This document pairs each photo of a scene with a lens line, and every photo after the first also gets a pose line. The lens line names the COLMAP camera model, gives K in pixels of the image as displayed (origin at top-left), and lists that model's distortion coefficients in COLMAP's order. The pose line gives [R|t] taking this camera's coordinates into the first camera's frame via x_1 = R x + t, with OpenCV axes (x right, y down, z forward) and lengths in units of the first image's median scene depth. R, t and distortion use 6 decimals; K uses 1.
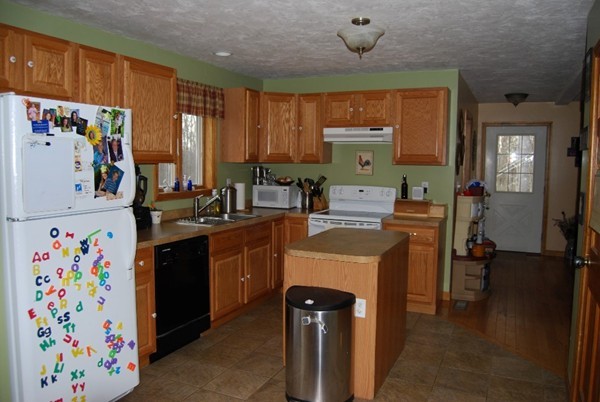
lens RADIAL K [[474.7, 0, 287.2], [0, 474.7, 199.0], [0, 0, 1]] dist [-0.070608, -0.003488]
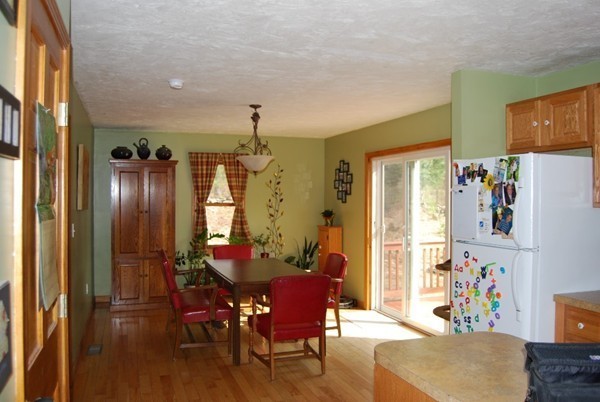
lens RADIAL K [[499.1, 0, 300.0], [0, 499.1, 201.0], [0, 0, 1]] dist [-0.072349, 0.002860]
pose [[-0.707741, -0.012272, -0.706365, 0.819878], [-0.072574, 0.995822, 0.055414, -0.121259], [0.702734, 0.090483, -0.705675, 1.533841]]
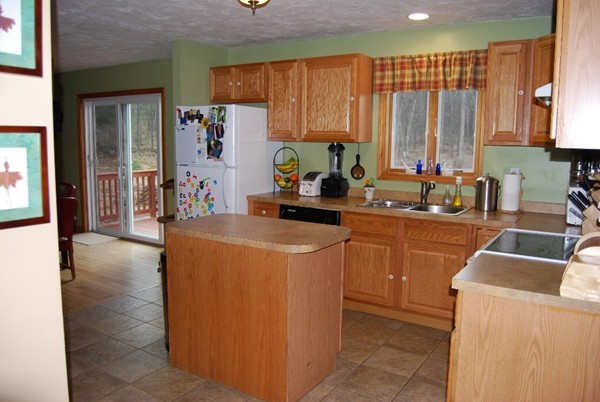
lens RADIAL K [[474.7, 0, 287.2], [0, 474.7, 199.0], [0, 0, 1]] dist [-0.070608, -0.003488]
pose [[-0.142630, 0.108400, -0.983822, 1.309496], [-0.097758, 0.987582, 0.122986, -0.101315], [0.984937, 0.113718, -0.130262, 1.543822]]
